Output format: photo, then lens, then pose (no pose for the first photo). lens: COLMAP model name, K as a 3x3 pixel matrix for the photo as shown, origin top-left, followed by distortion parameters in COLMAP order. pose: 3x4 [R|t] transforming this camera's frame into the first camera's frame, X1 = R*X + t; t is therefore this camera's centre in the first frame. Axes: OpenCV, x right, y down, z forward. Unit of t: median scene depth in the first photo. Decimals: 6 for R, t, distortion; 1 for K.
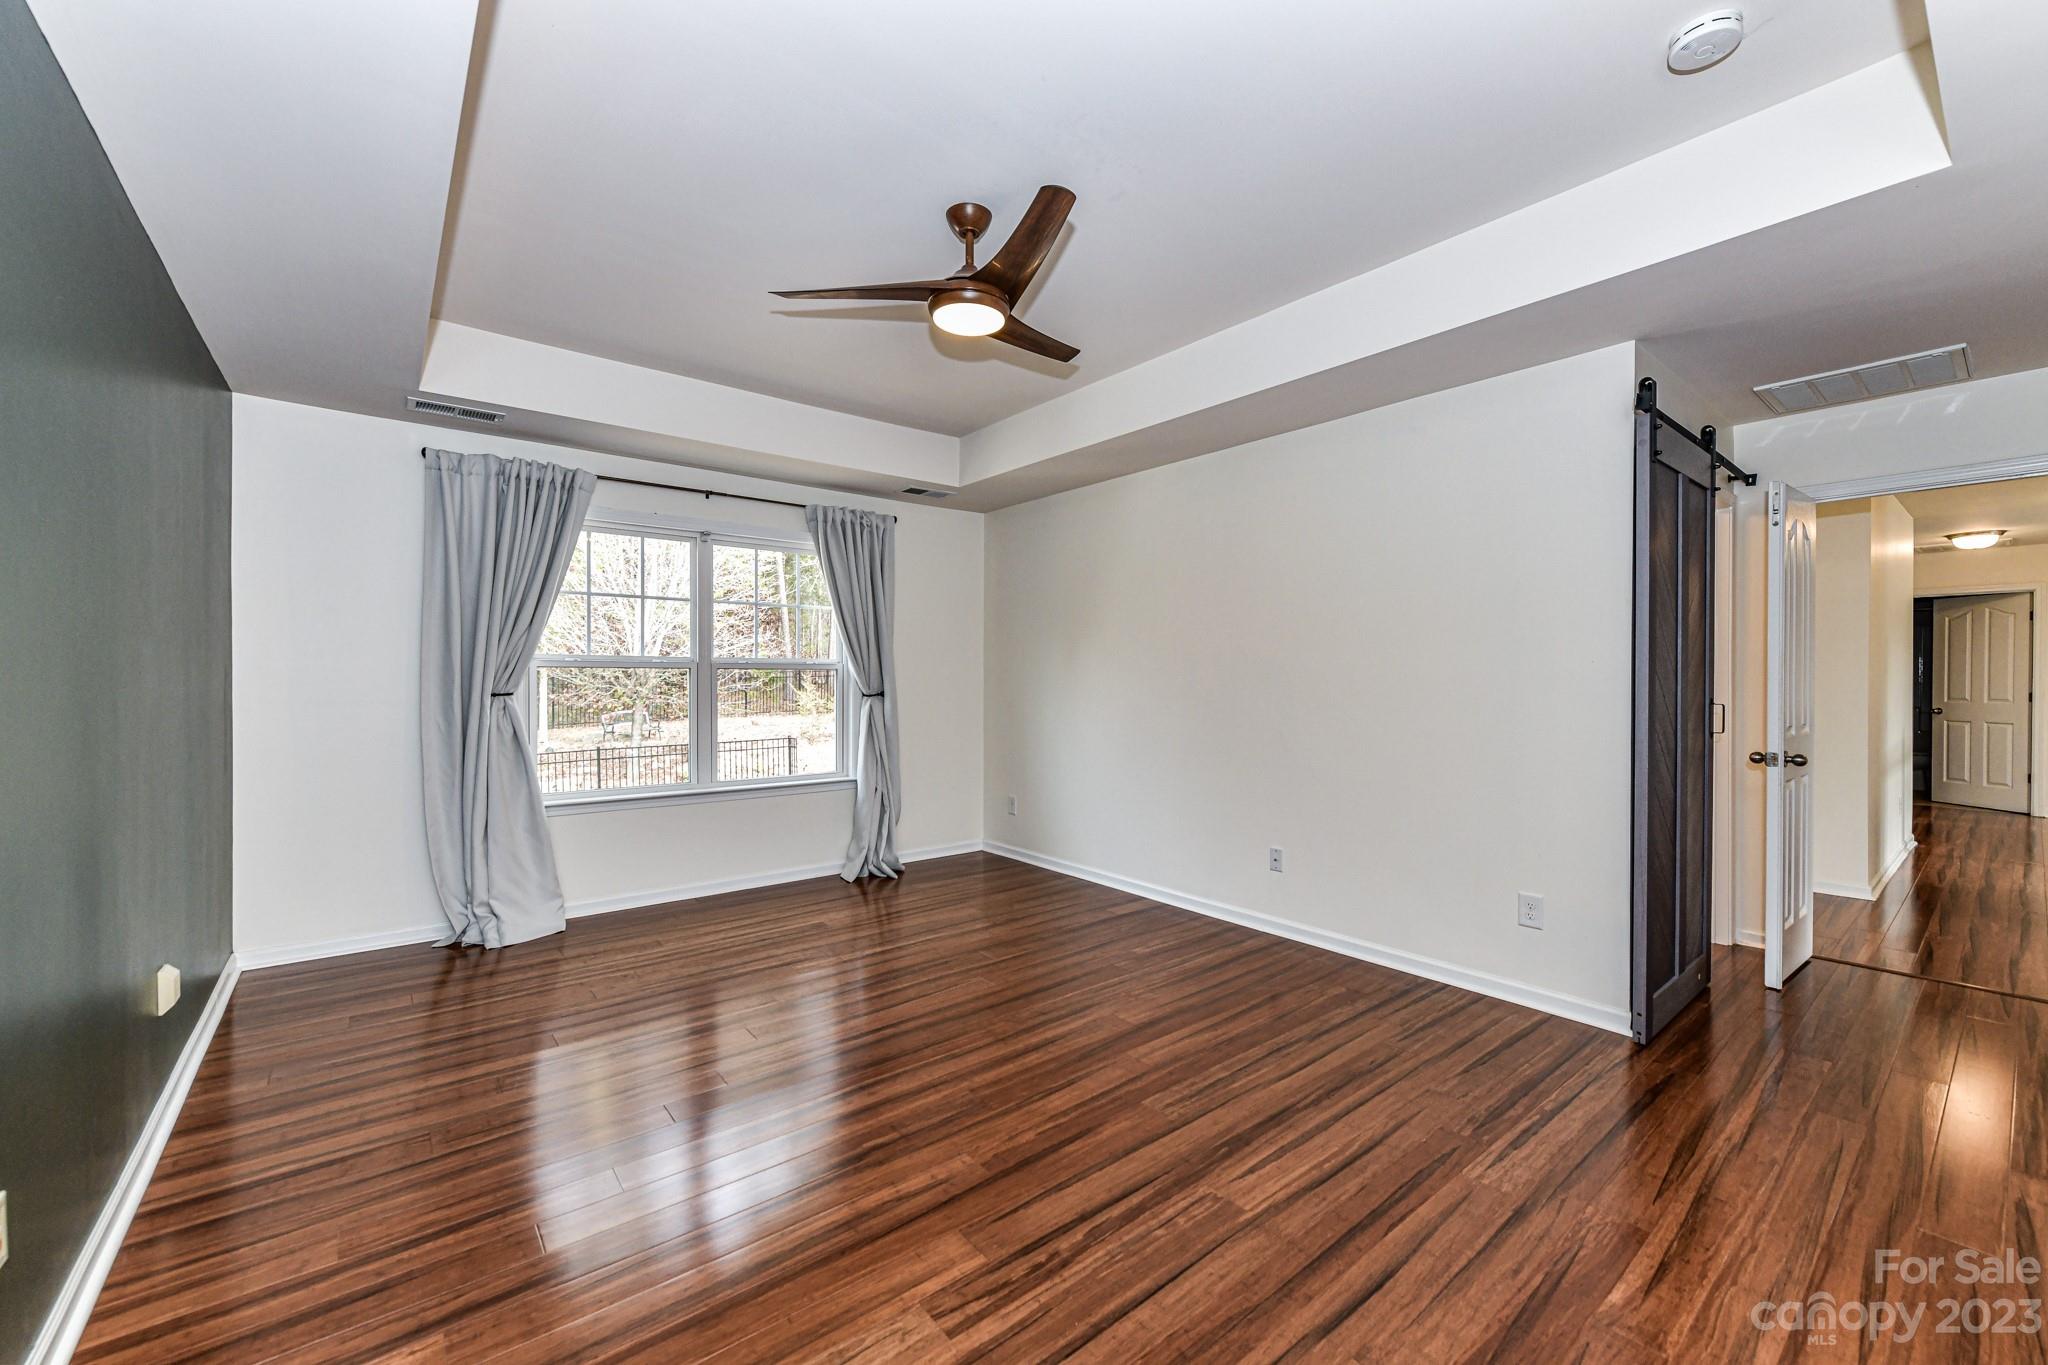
lens RADIAL K [[807.3, 0, 1038.0], [0, 807.3, 678.4], [0, 0, 1]] dist [0.005625, -0.002016]
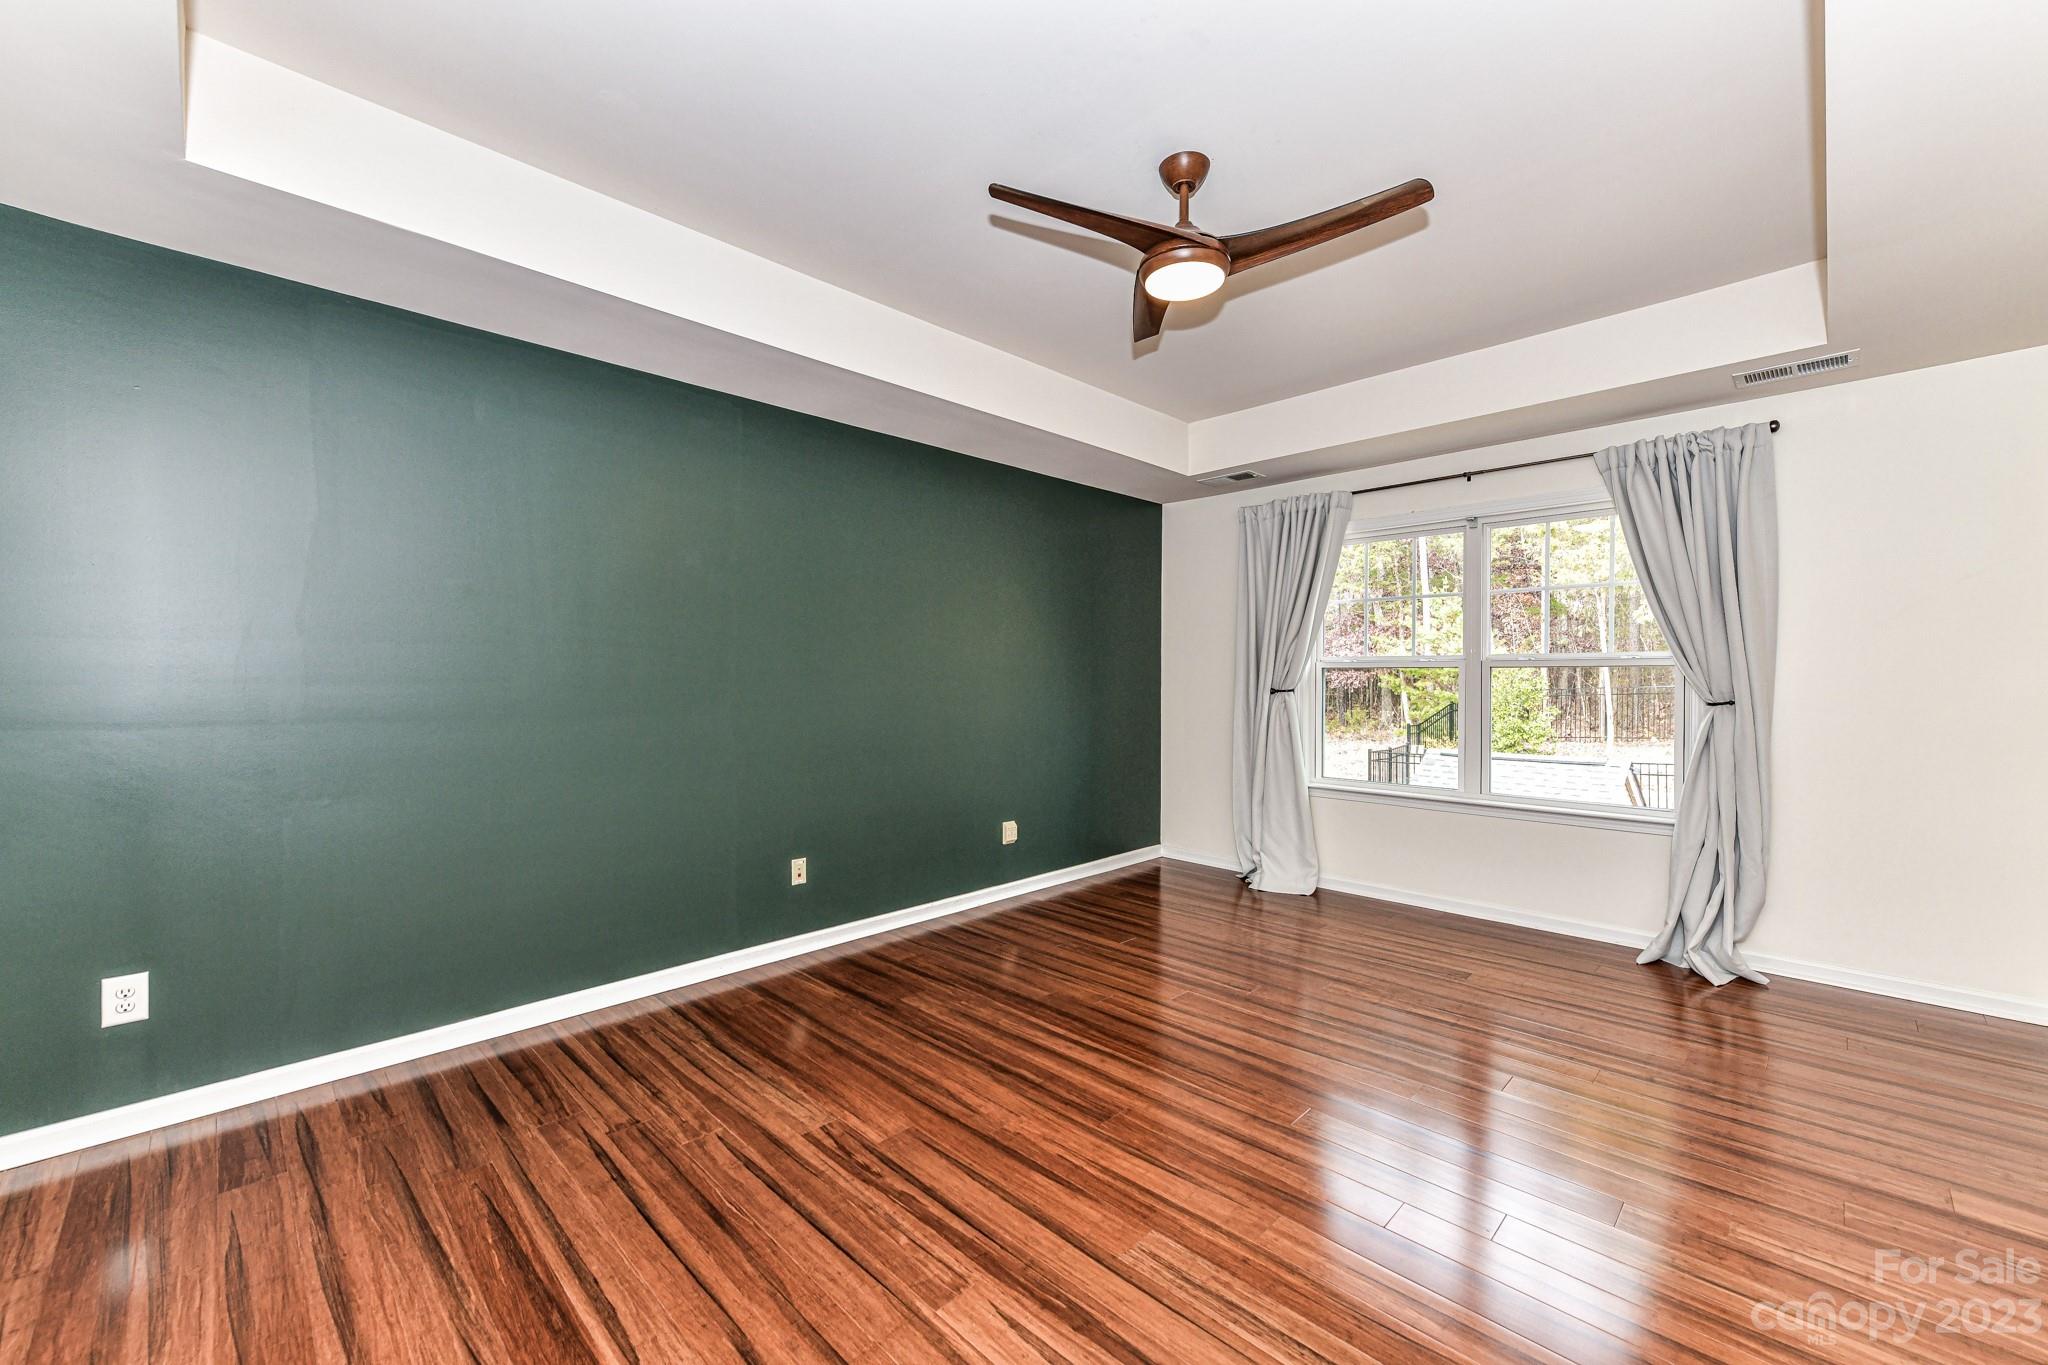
lens RADIAL K [[807.3, 0, 1026.6], [0, 807.3, 677.4], [0, 0, 1]] dist [0.005625, -0.002016]
pose [[0.106972, -0.001160, -0.994261, 0.847185], [-0.002852, 0.999995, -0.001473, 0.003229], [0.994258, 0.002993, 0.106969, 0.772619]]
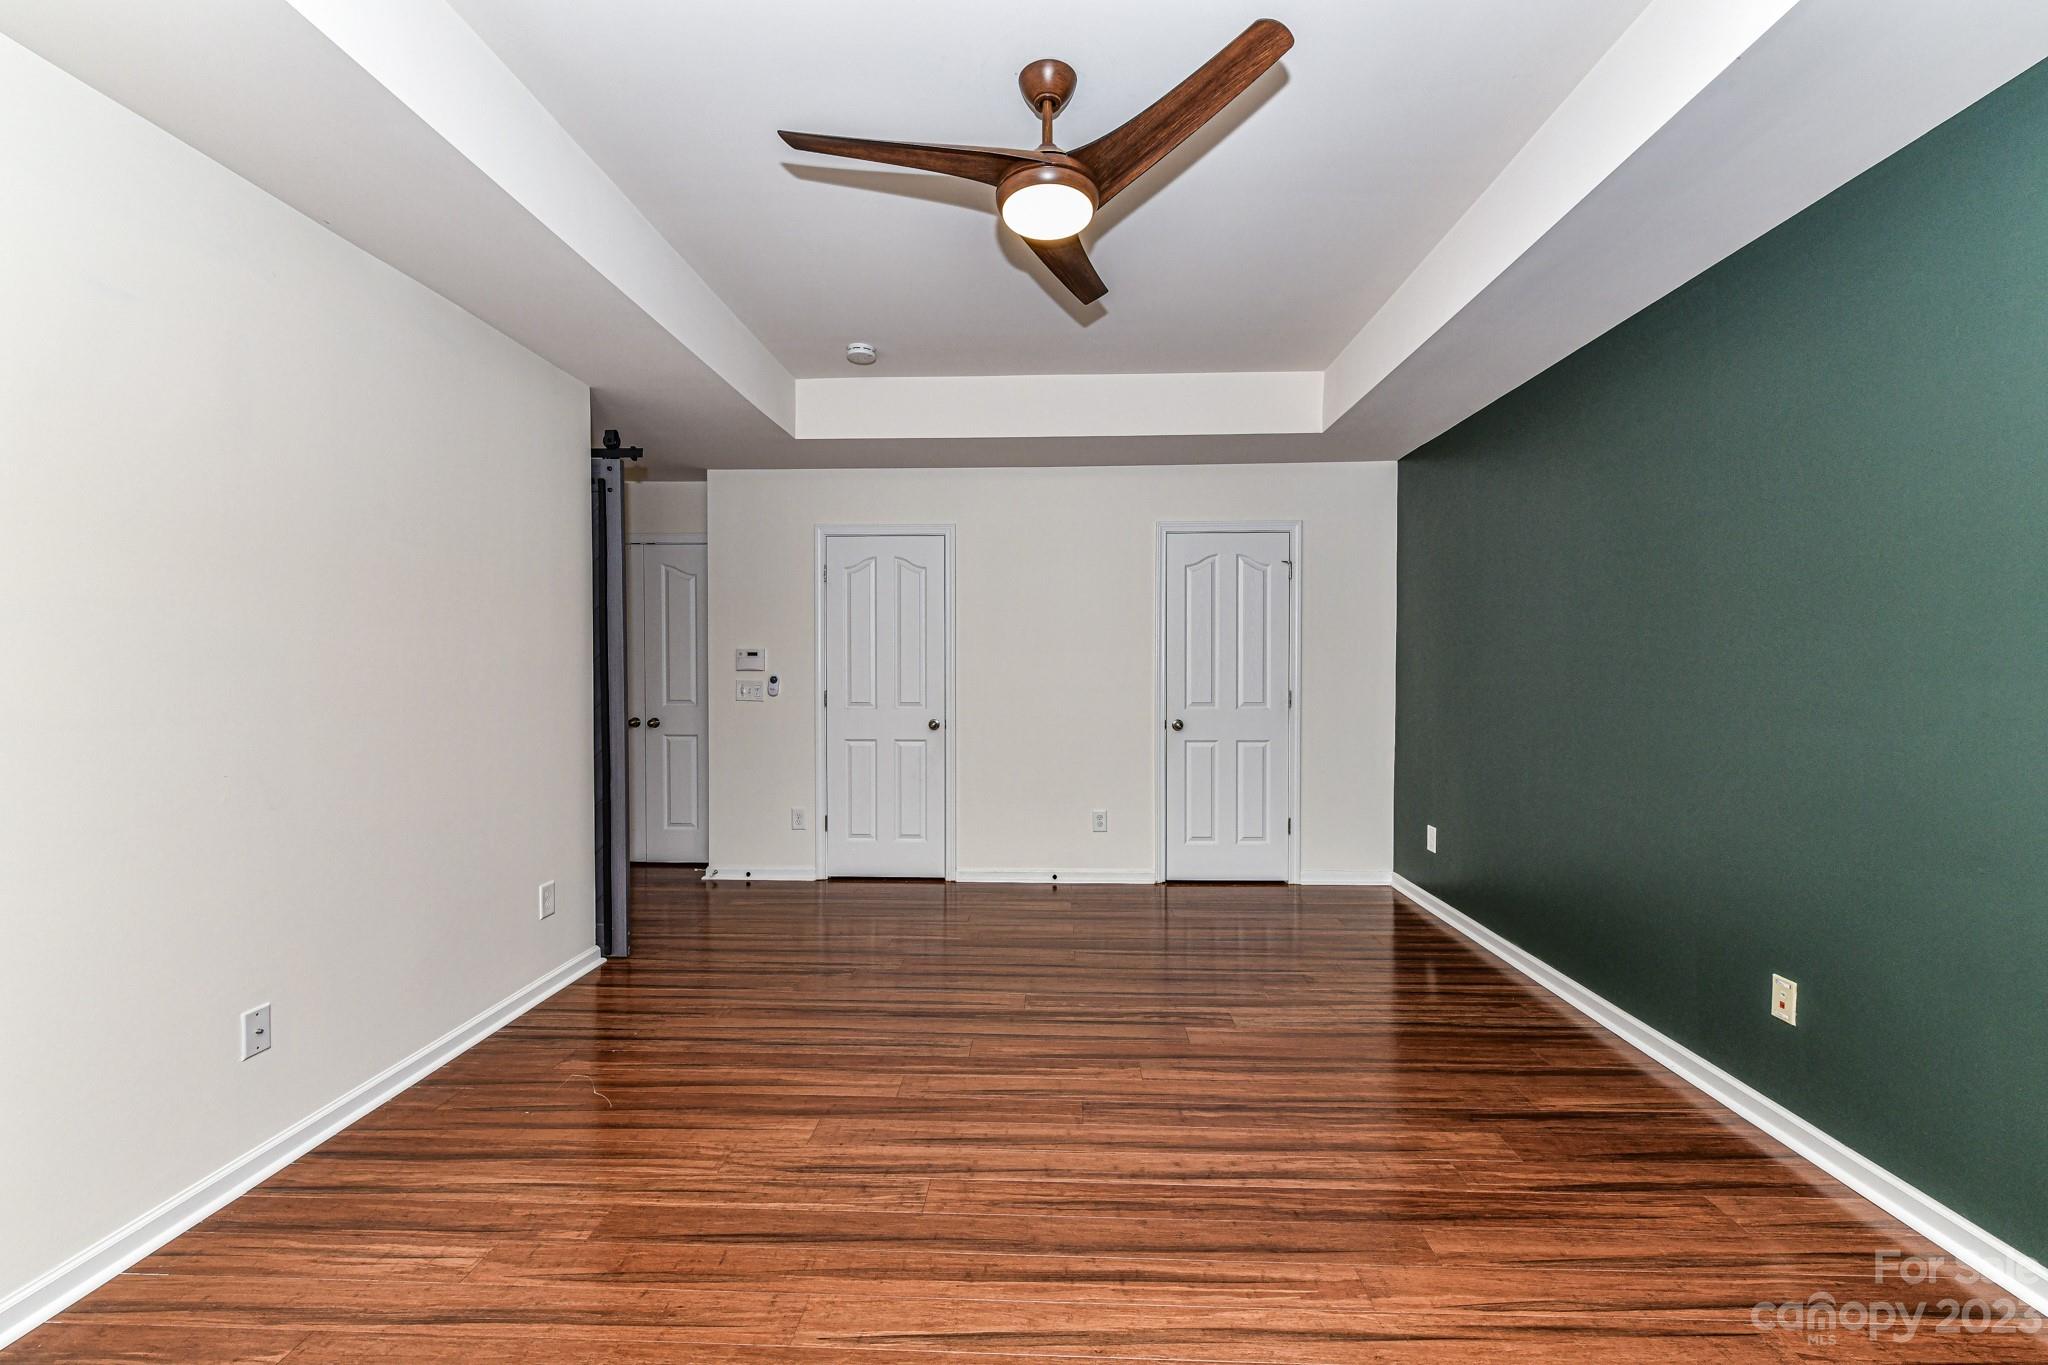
lens RADIAL K [[807.3, 0, 1034.2], [0, 807.3, 680.2], [0, 0, 1]] dist [0.005625, -0.002016]
pose [[-0.751322, -0.007198, 0.659897, -0.631913], [0.000586, 0.999933, 0.011575, 0.005413], [-0.659936, 0.009083, -0.751267, 1.697925]]
